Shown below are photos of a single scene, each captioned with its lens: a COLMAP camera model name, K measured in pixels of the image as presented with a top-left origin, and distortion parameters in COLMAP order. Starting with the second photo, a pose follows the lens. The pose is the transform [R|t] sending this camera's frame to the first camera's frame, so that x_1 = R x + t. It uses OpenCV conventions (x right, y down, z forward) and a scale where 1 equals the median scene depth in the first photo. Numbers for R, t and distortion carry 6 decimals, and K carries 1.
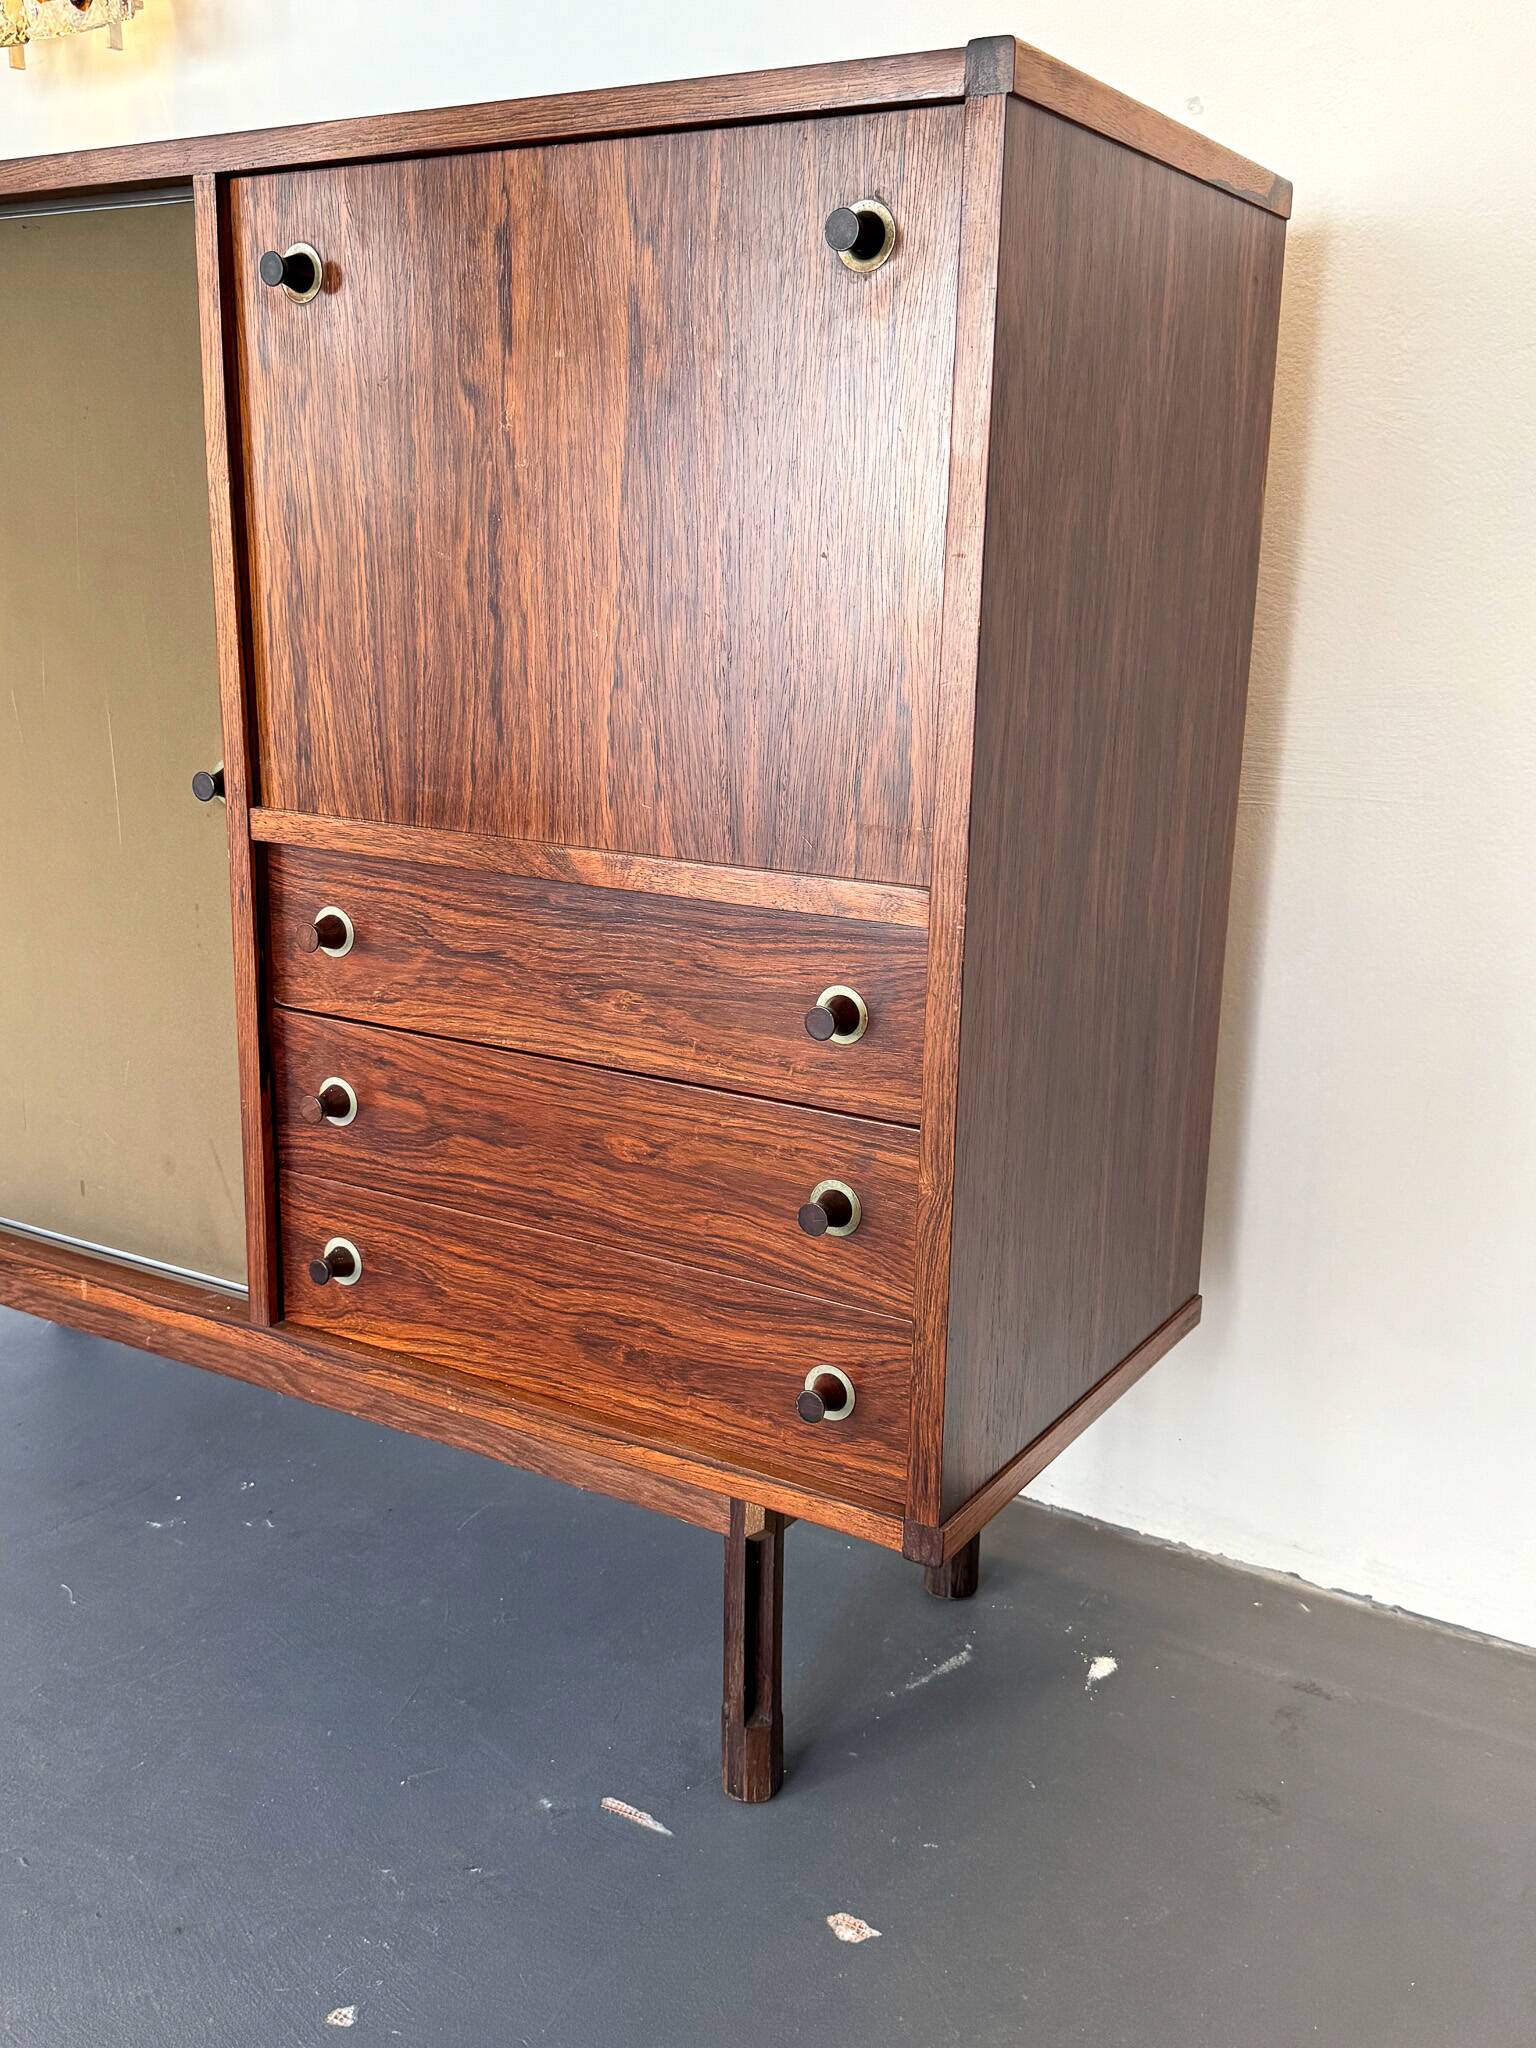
lens RADIAL K [[1961.5, 0, 758.2], [0, 1961.5, 1028.6], [0, 0, 1]] dist [0.188296, -0.427973]
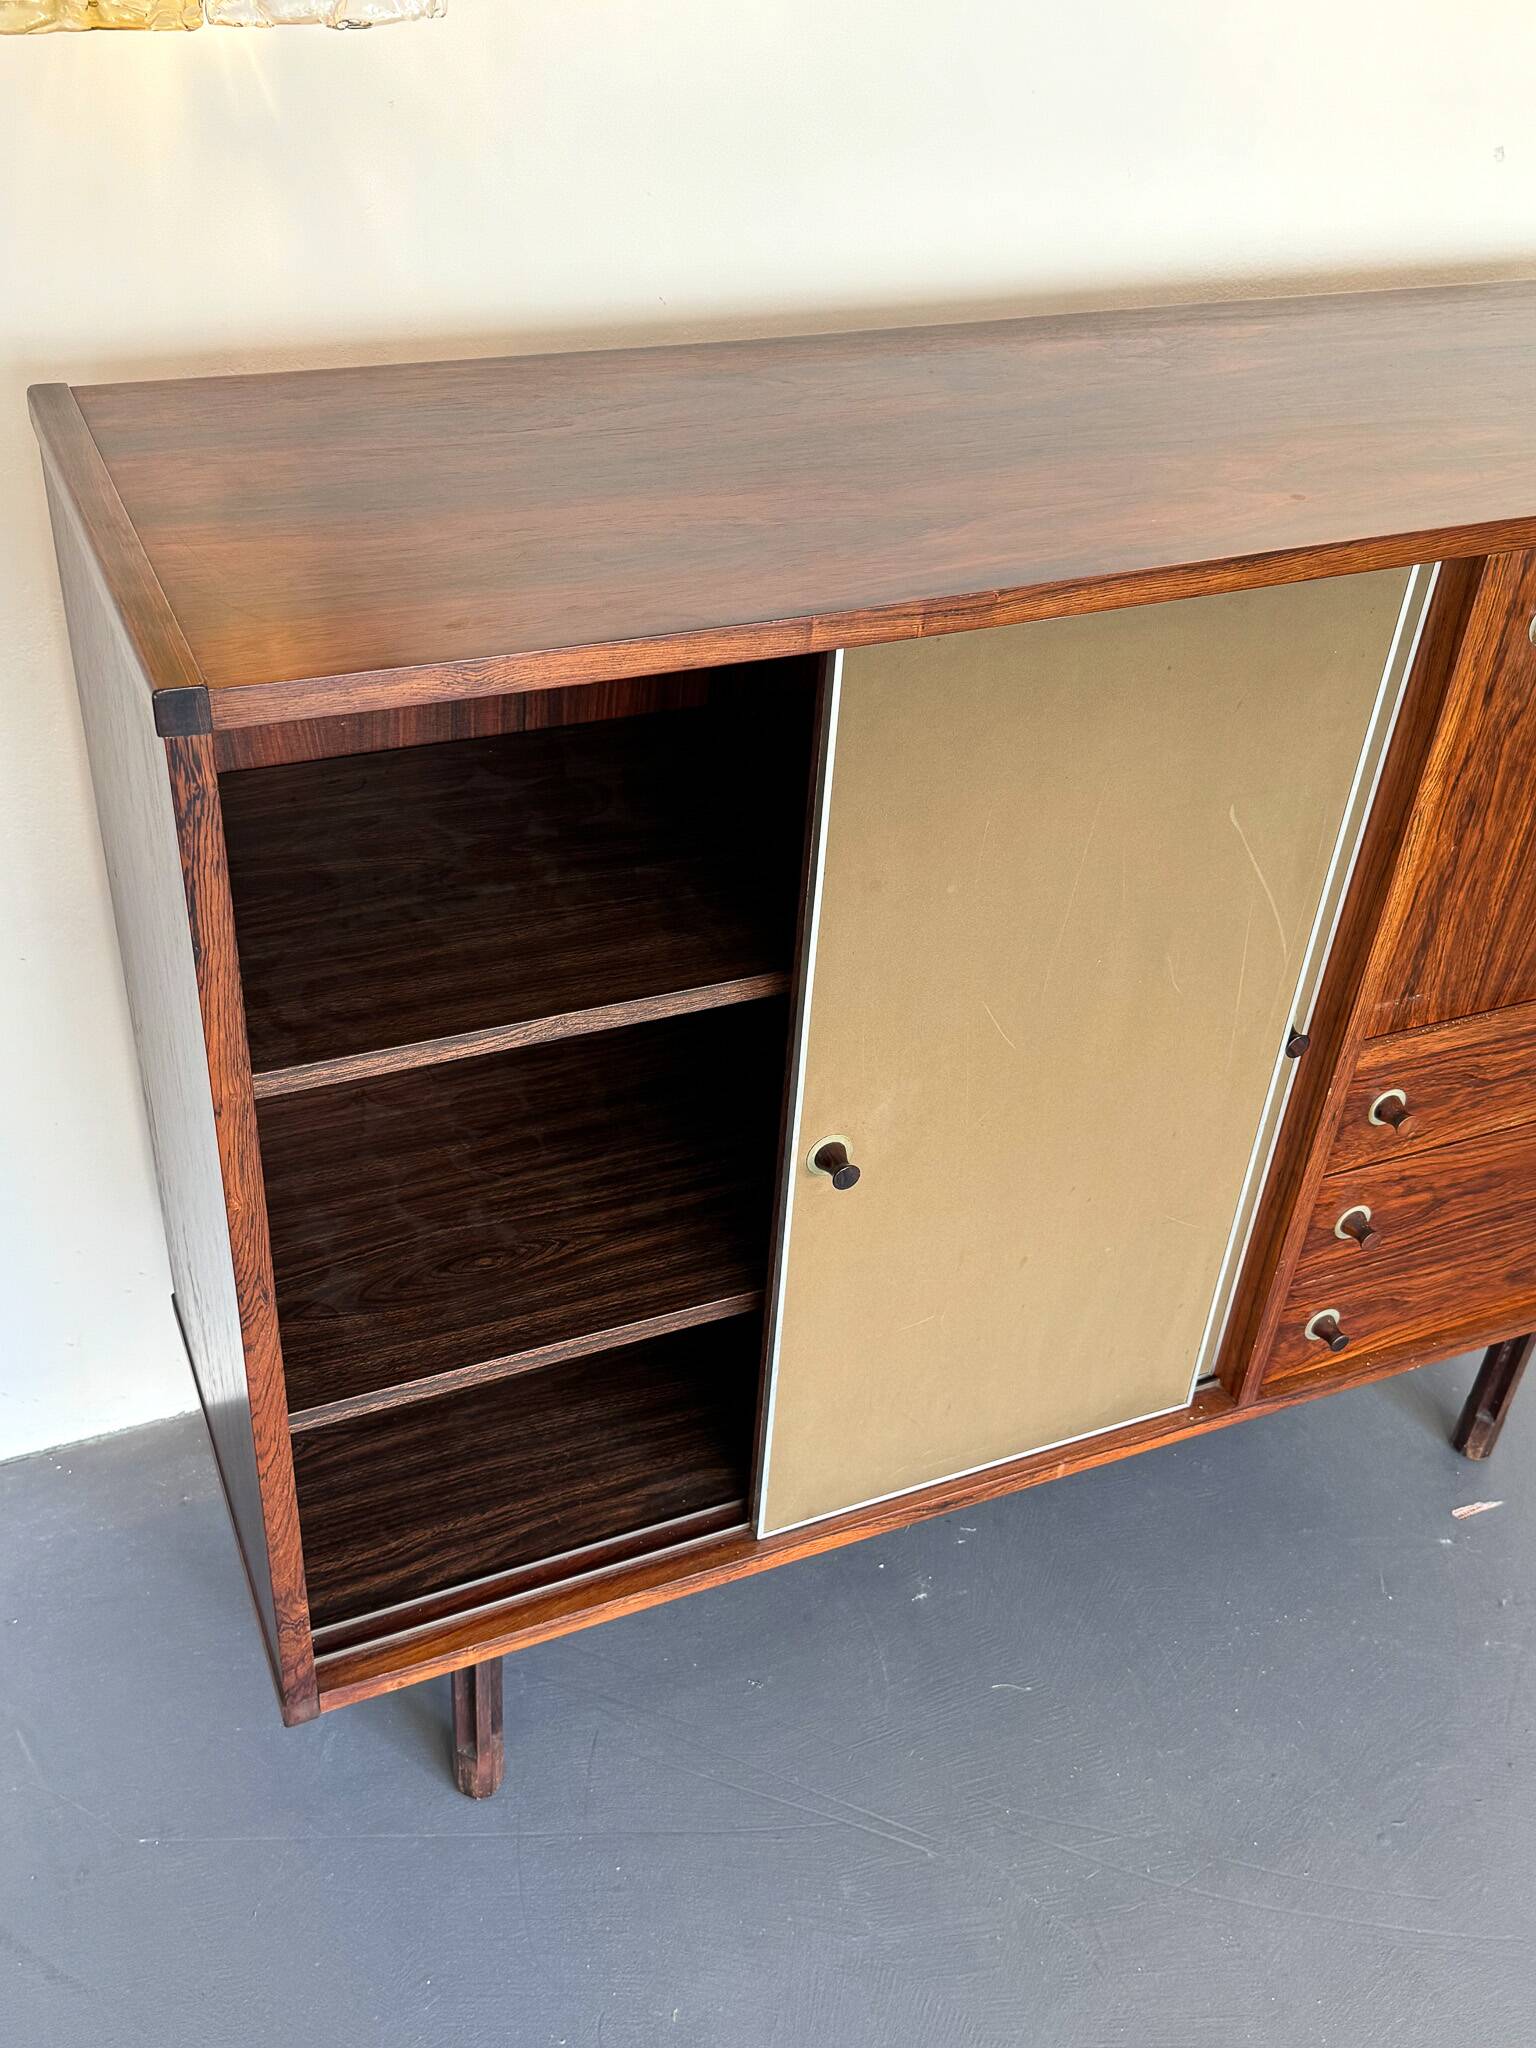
lens RADIAL K [[1961.5, 0, 758.2], [0, 1961.5, 1028.6], [0, 0, 1]] dist [0.188296, -0.427973]
pose [[0.568485, -0.471980, 0.673840, -1.254778], [0.152521, 0.865330, 0.477431, -0.741458], [-0.808432, -0.168638, 0.563914, 0.679778]]
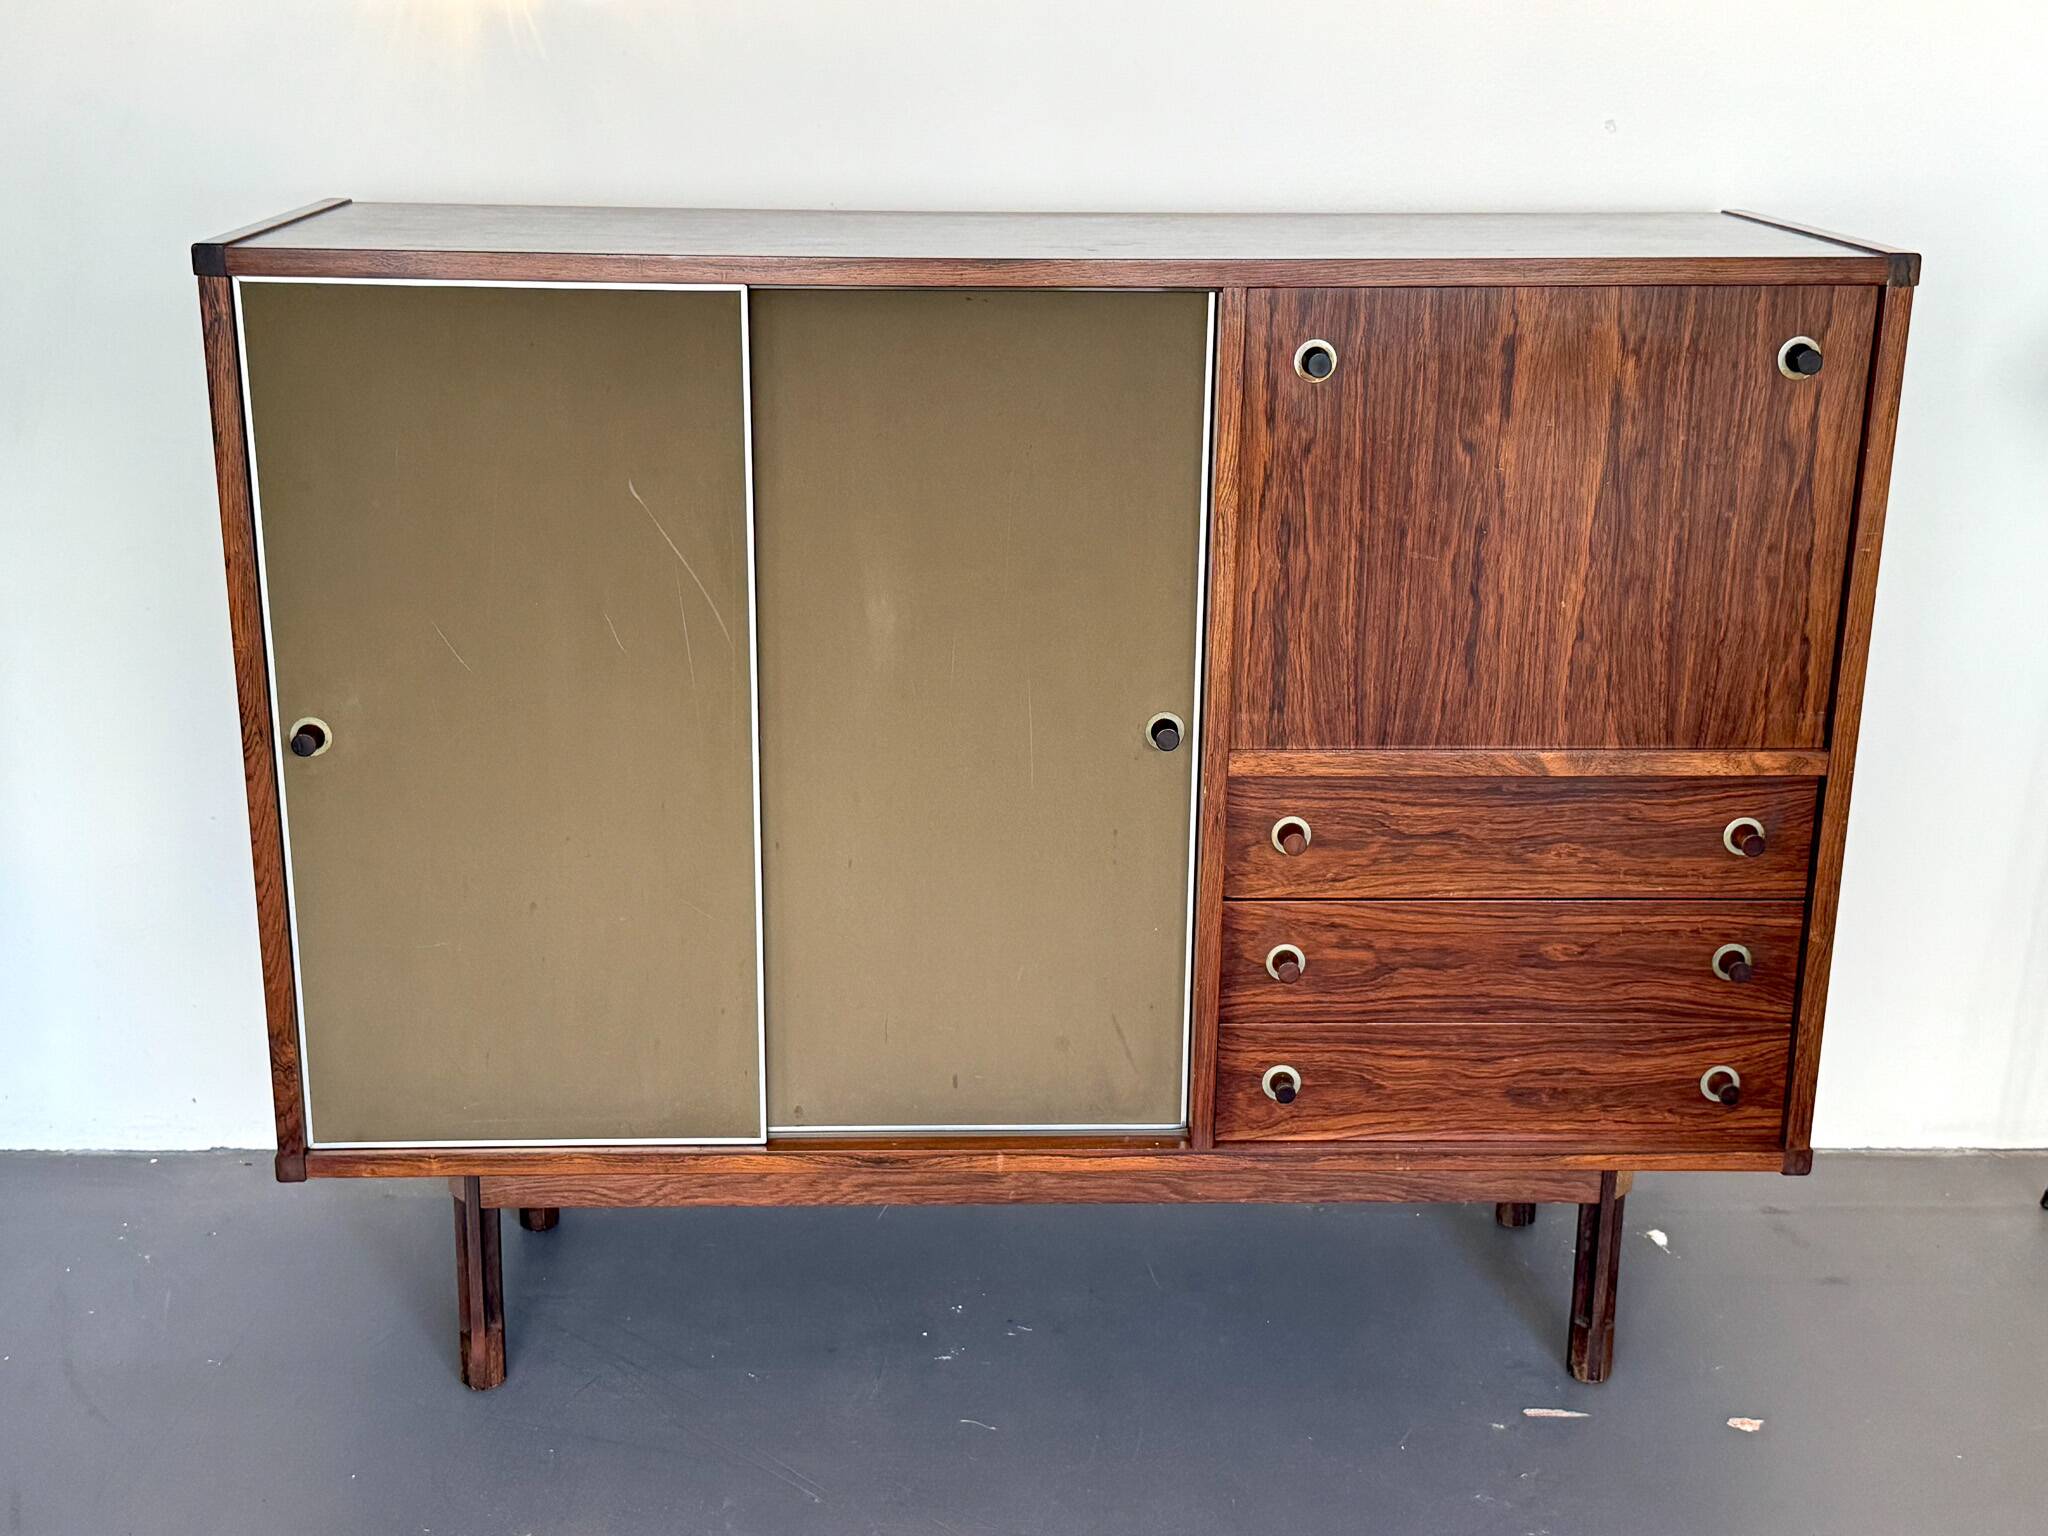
lens RADIAL K [[2411.3, 0, 1019.2], [0, 2411.3, 779.4], [0, 0, 1]] dist [0.193187, -0.424044]
pose [[0.834126, -0.176569, 0.522549, -1.248573], [0.140660, 0.984148, 0.108013, -0.296342], [-0.533337, -0.016595, 0.845740, -0.260489]]
